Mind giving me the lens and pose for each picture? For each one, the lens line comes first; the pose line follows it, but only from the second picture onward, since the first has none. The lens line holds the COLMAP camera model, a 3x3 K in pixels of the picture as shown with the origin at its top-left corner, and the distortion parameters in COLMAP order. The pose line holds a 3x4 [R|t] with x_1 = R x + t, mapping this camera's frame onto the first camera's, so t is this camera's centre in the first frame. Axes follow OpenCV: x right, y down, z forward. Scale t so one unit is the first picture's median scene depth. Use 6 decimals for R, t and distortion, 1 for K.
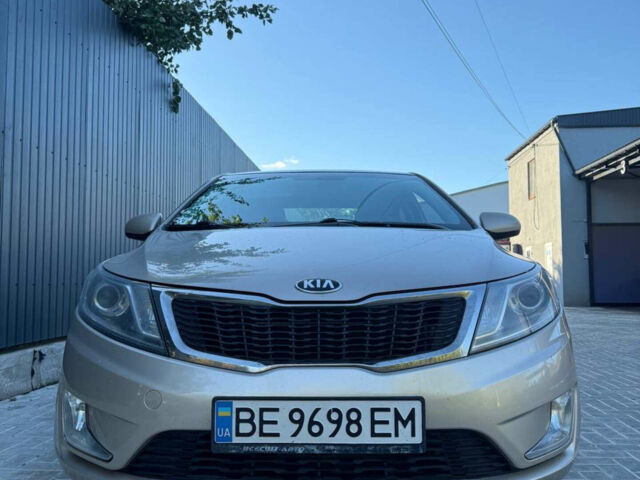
lens RADIAL K [[597.5, 0, 320.0], [0, 597.5, 240.0], [0, 0, 1]] dist [0.170807, -0.327644]
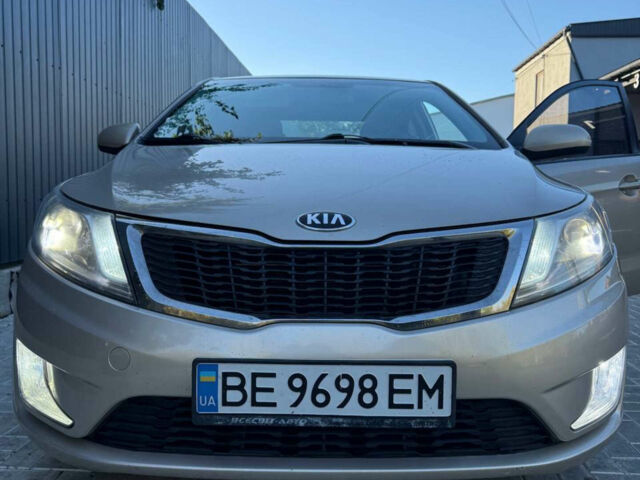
lens RADIAL K [[597.5, 0, 320.0], [0, 597.5, 240.0], [0, 0, 1]] dist [0.170807, -0.327644]
pose [[0.999882, 0.013311, 0.007712, -0.016296], [-0.014271, 0.989770, 0.141960, -0.012285], [-0.005744, -0.142053, 0.989842, 0.216075]]
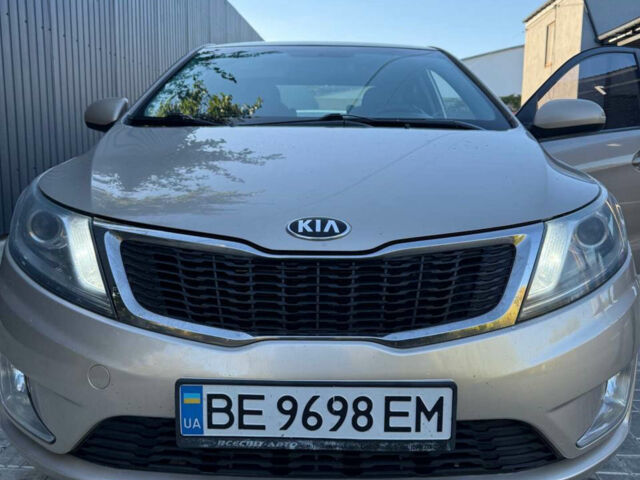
lens RADIAL K [[597.5, 0, 320.0], [0, 597.5, 240.0], [0, 0, 1]] dist [0.170807, -0.327644]
pose [[0.999923, 0.012382, 0.000719, -0.000722], [-0.012243, 0.976088, 0.217029, -0.072425], [0.001986, -0.217021, 0.976165, 0.287725]]
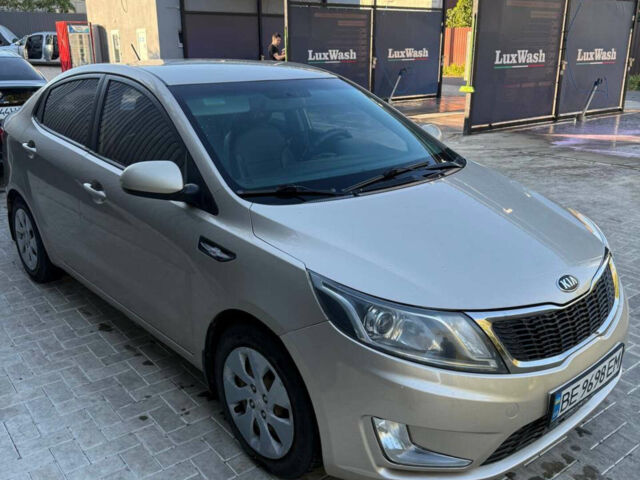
lens RADIAL K [[597.5, 0, 320.0], [0, 597.5, 240.0], [0, 0, 1]] dist [0.170807, -0.327644]
pose [[0.742606, -0.208294, 0.636514, -1.239467], [-0.042233, 0.933950, 0.354900, -0.461779], [-0.668396, -0.290433, 0.684760, 0.513386]]
